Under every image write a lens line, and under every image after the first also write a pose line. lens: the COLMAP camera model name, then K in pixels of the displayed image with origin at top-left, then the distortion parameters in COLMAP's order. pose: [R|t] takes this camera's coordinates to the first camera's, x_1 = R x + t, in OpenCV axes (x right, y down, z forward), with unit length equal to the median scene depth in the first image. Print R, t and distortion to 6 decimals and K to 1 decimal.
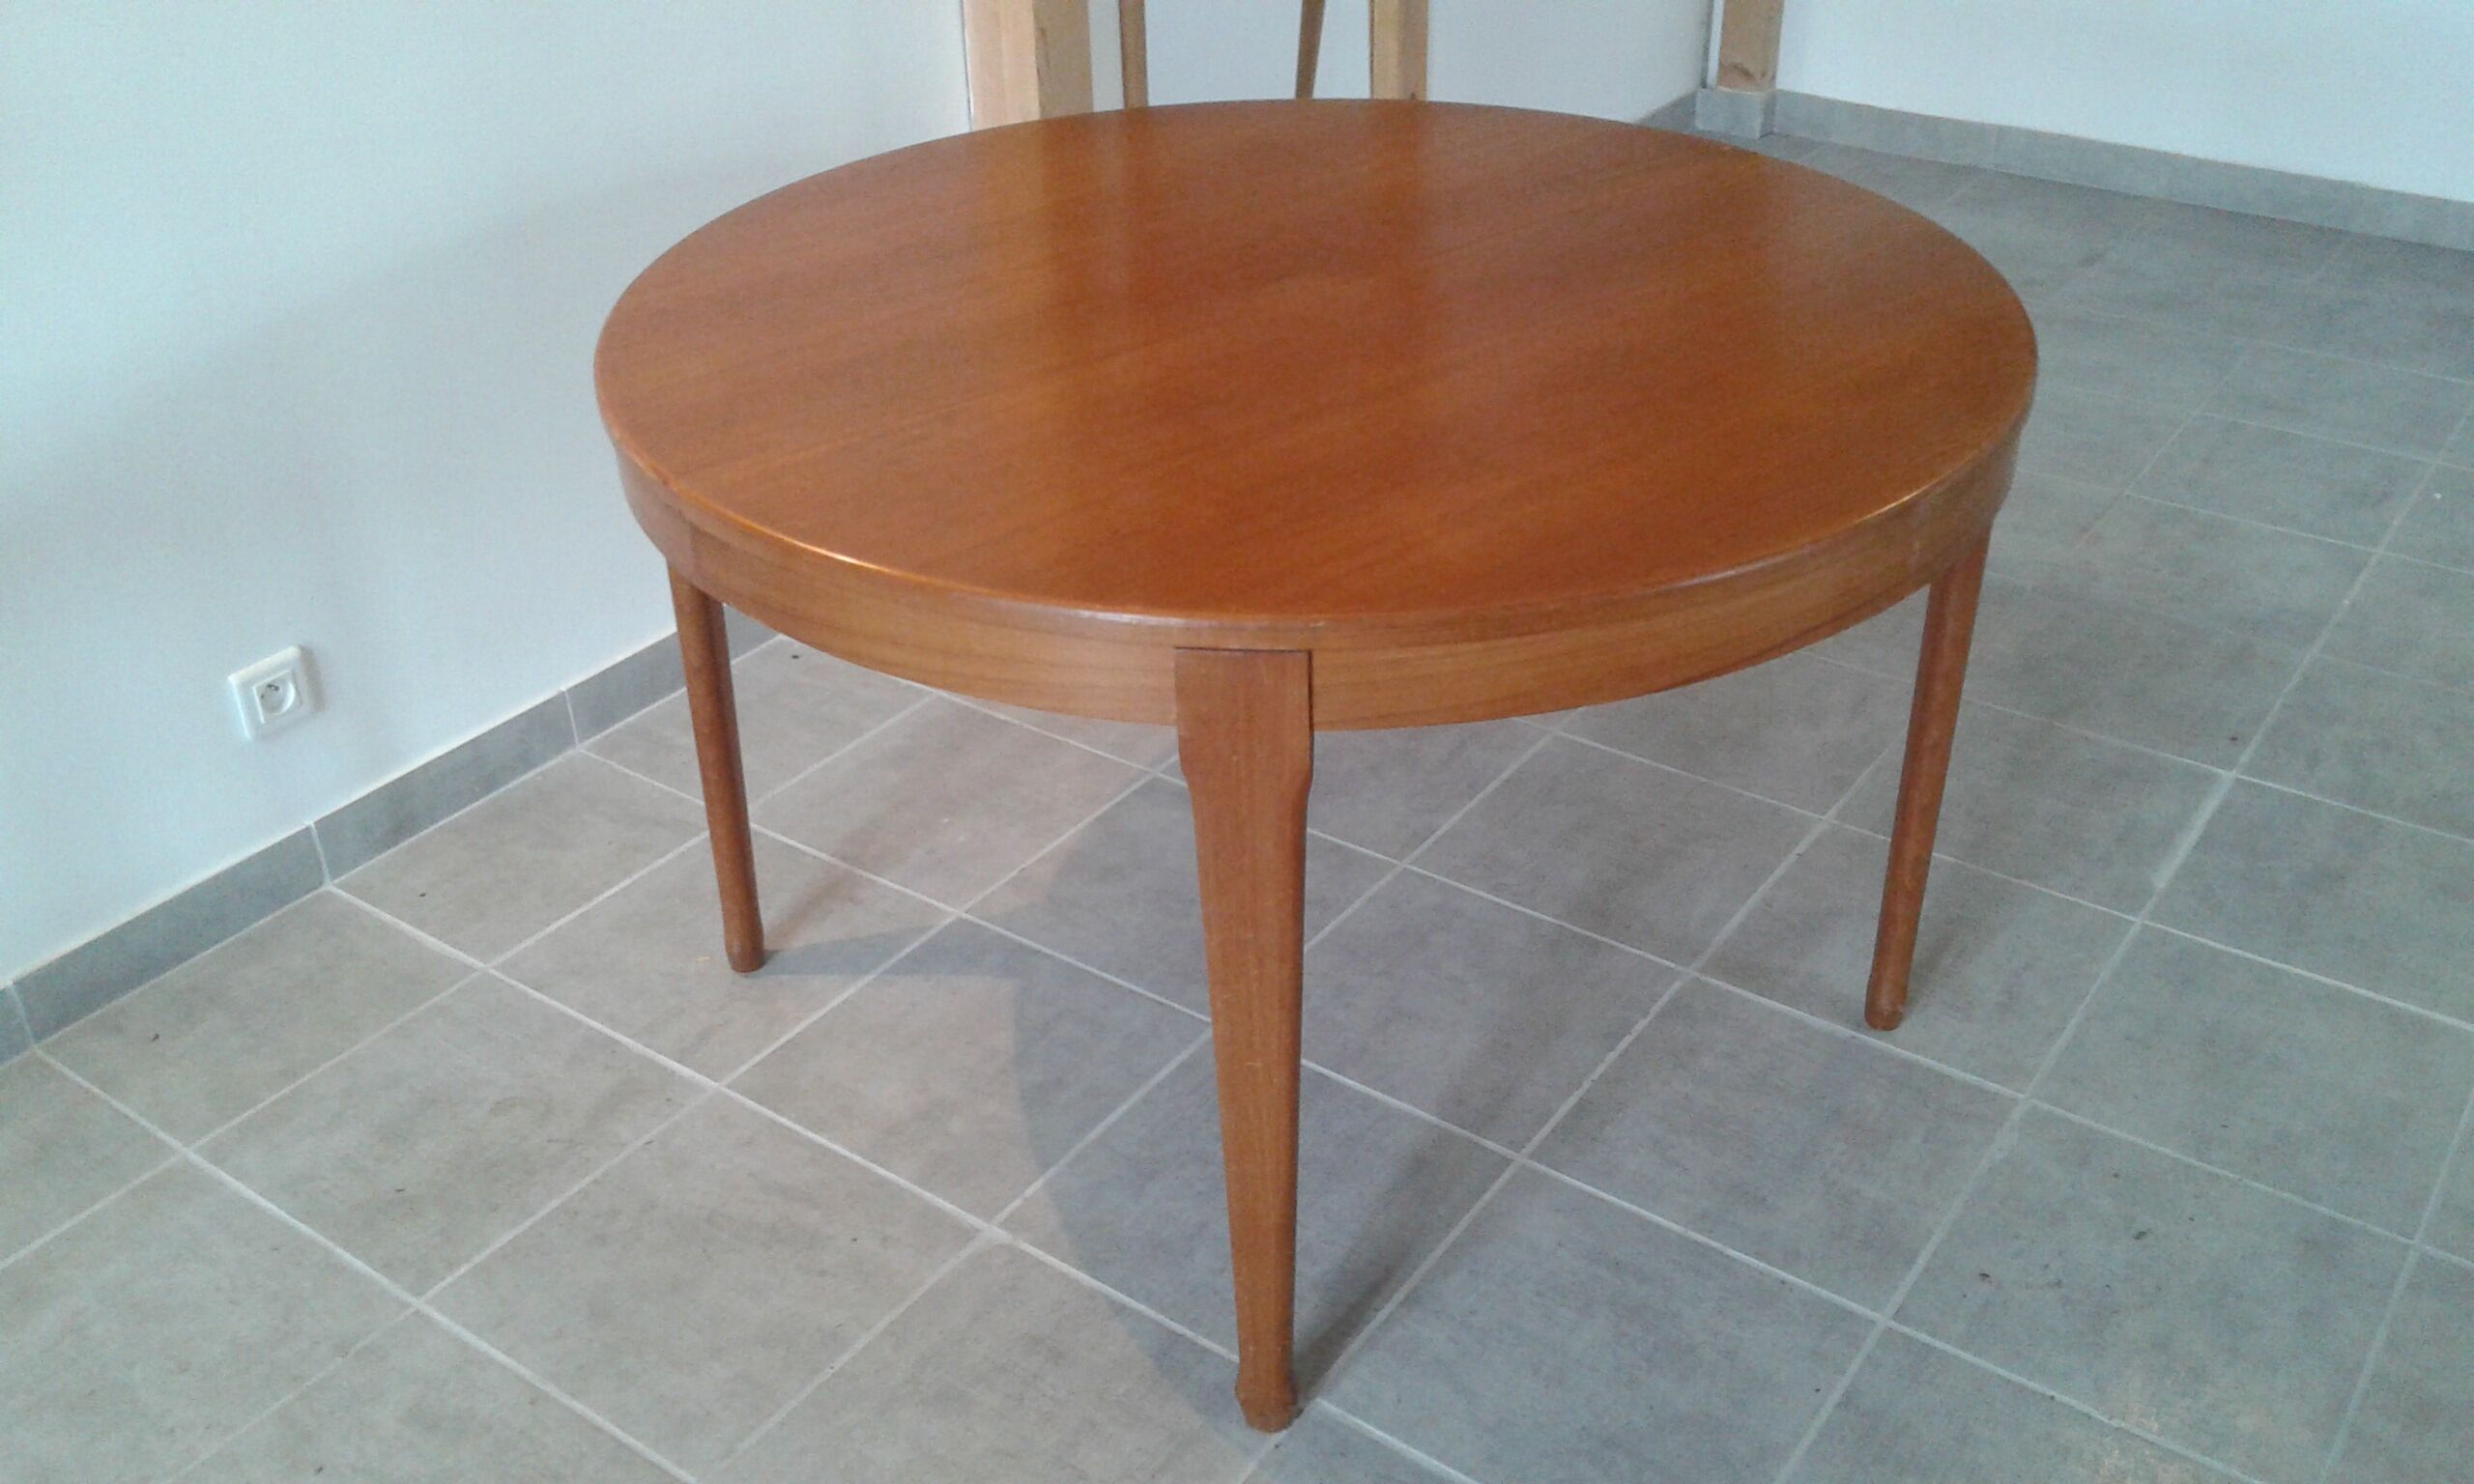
lens RADIAL K [[2348.8, 0, 1240.5], [0, 2348.8, 718.8], [0, 0, 1]] dist [0.018523, 0.000000]
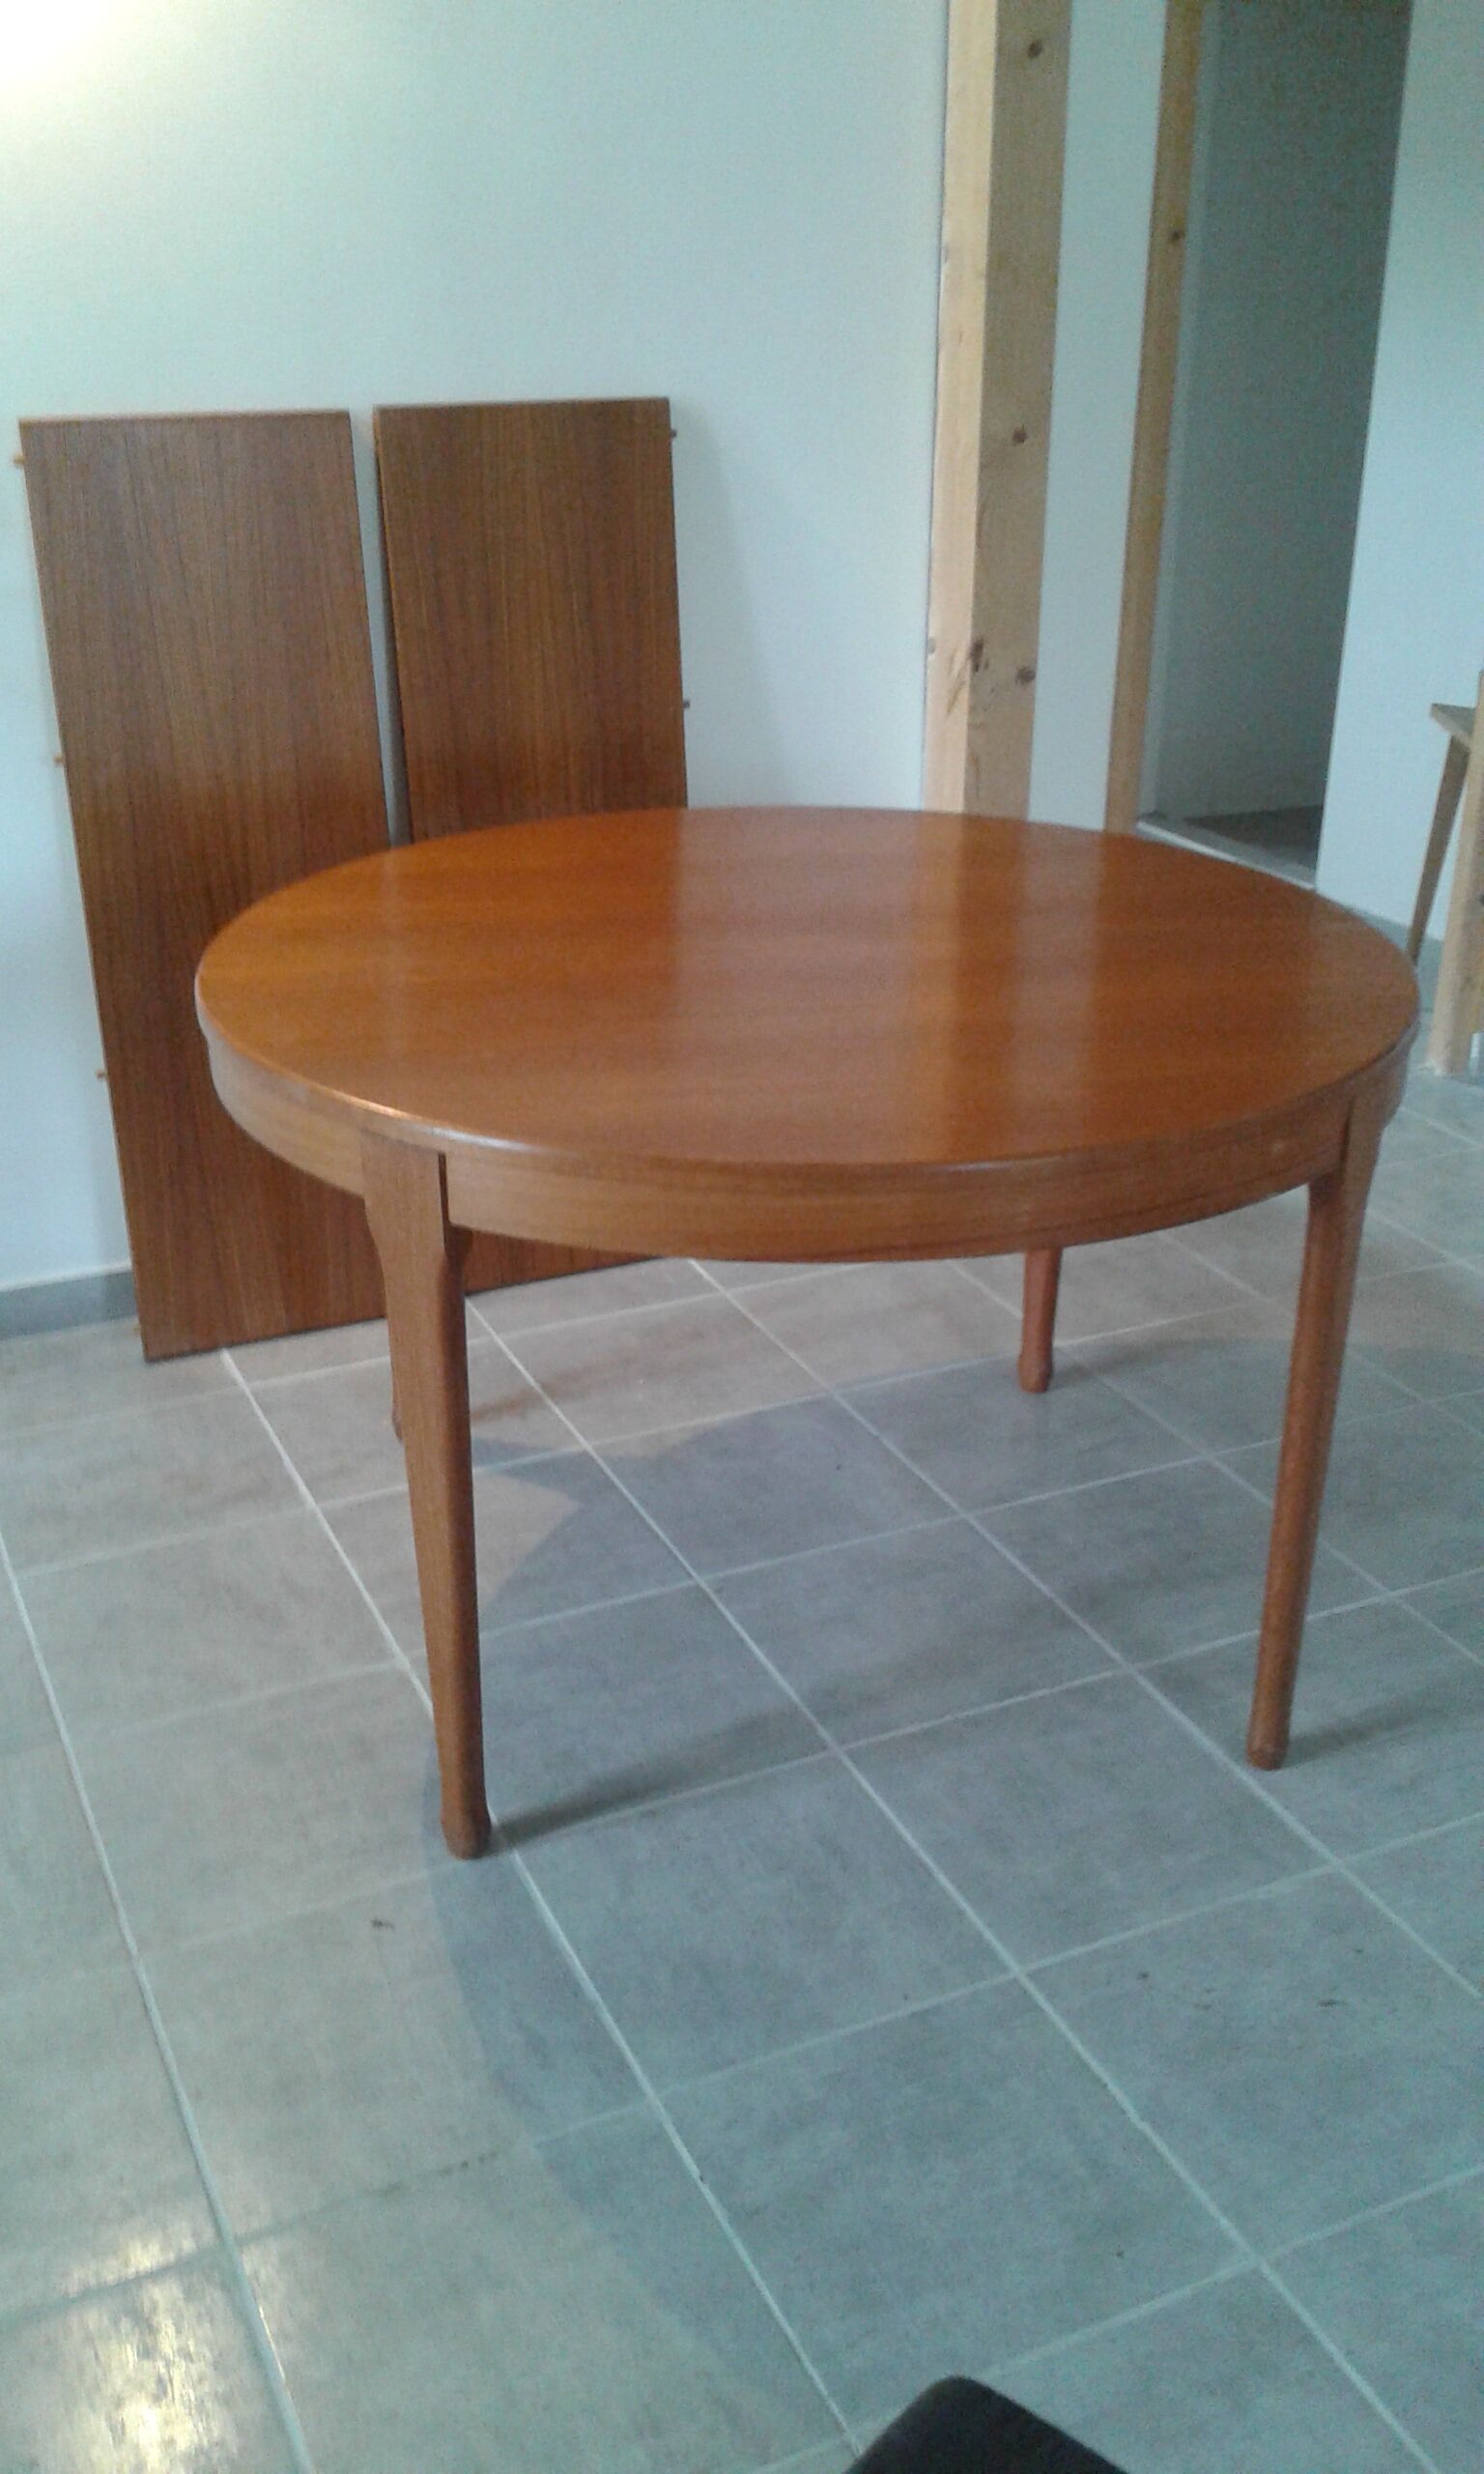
lens RADIAL K [[2348.8, 0, 748.9], [0, 2348.8, 1219.4], [0, 0, 1]] dist [0.018523, 0.000000]
pose [[0.874016, 0.213646, -0.436406, 0.483171], [-0.264008, 0.962812, -0.057391, 0.022245], [0.407916, 0.165376, 0.897917, -0.035340]]
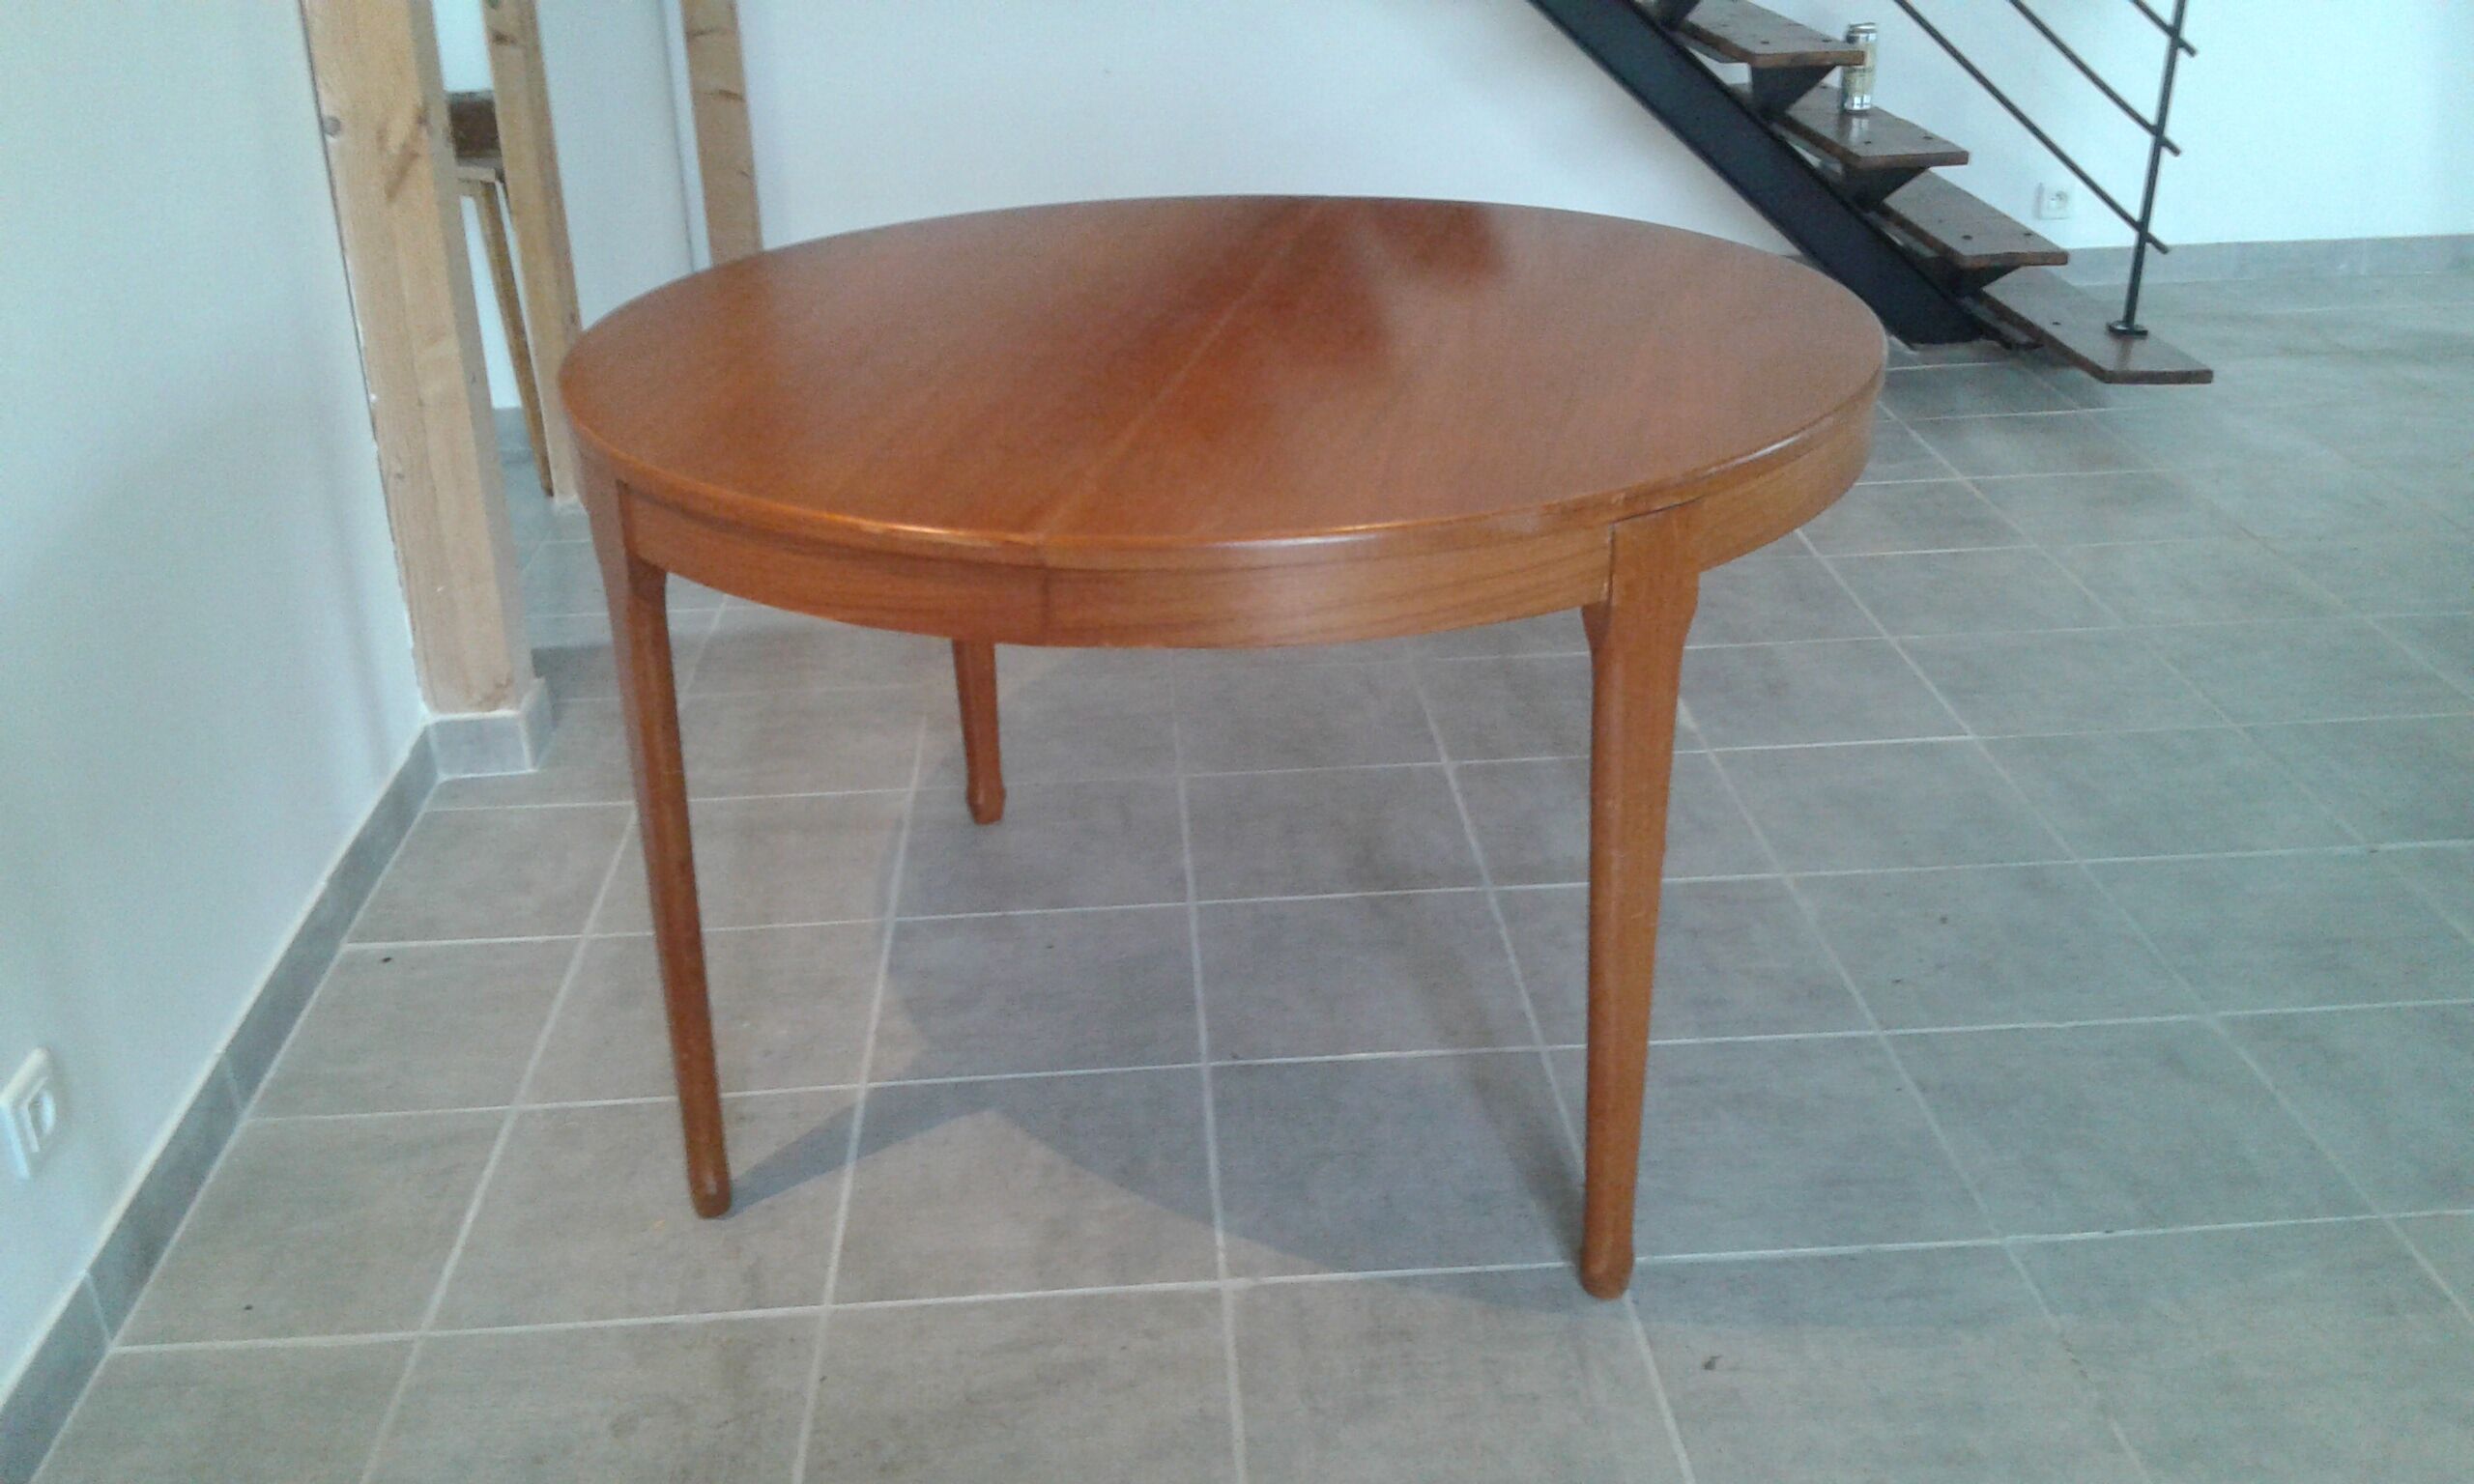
lens RADIAL K [[2348.8, 0, 1231.0], [0, 2348.8, 730.5], [0, 0, 1]] dist [0.018523, 0.000000]
pose [[0.774704, -0.262303, 0.575354, -0.571457], [0.327585, 0.944765, -0.010371, 0.006891], [-0.540853, 0.196512, 0.817839, 0.130568]]
